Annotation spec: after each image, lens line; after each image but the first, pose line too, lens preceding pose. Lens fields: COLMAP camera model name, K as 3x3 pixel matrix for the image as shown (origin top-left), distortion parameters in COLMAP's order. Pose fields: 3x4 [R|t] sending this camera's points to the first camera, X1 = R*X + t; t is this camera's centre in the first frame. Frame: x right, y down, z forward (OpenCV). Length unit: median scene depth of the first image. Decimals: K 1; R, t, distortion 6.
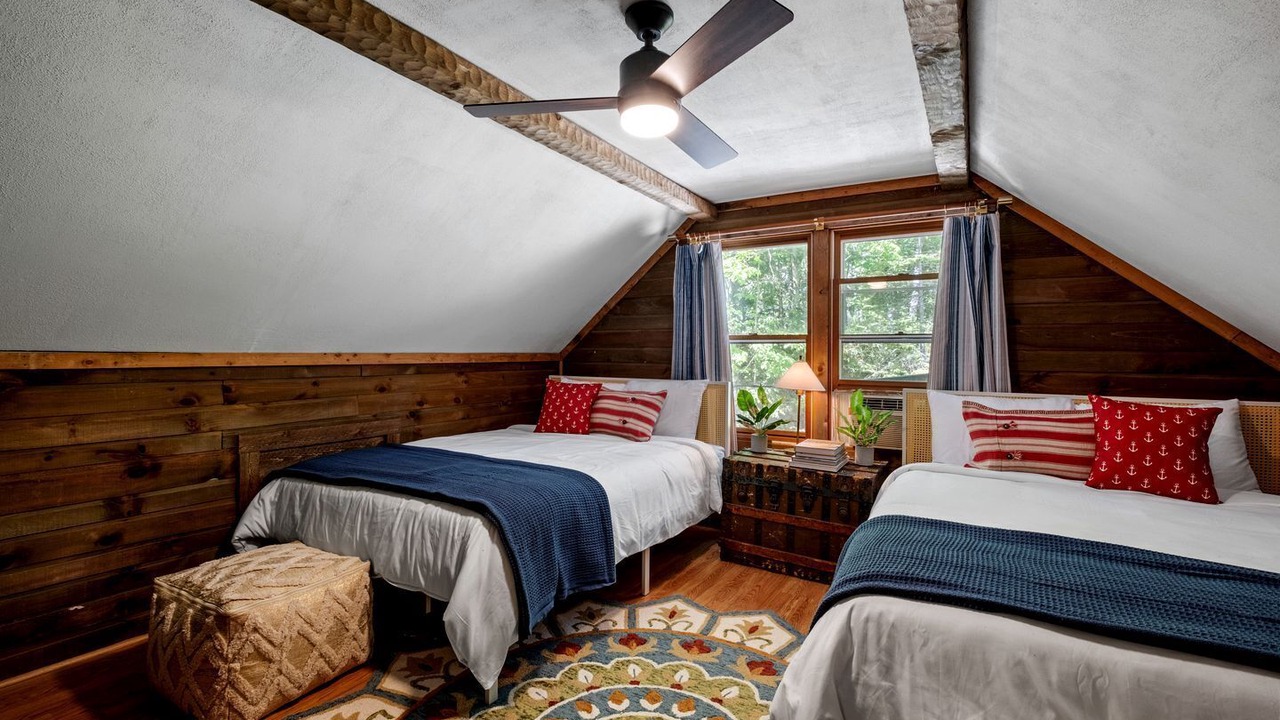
lens RADIAL K [[565.6, 0, 644.5], [0, 565.6, 356.8], [0, 0, 1]] dist [-0.003278, -0.000688]
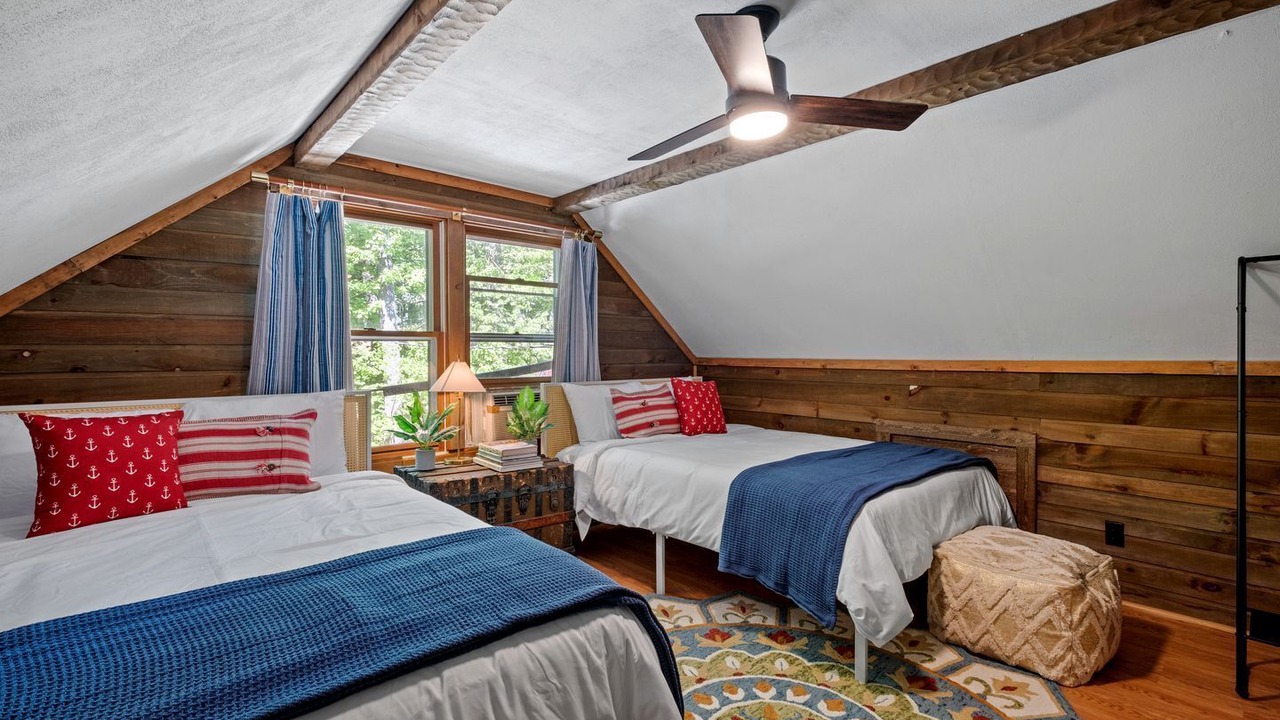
lens RADIAL K [[565.6, 0, 644.5], [0, 565.6, 356.8], [0, 0, 1]] dist [-0.003278, -0.000688]
pose [[0.299079, -0.015861, 0.954097, -0.507500], [0.012169, 0.999844, 0.012806, -0.007289], [-0.954151, 0.007780, 0.299225, 0.440425]]
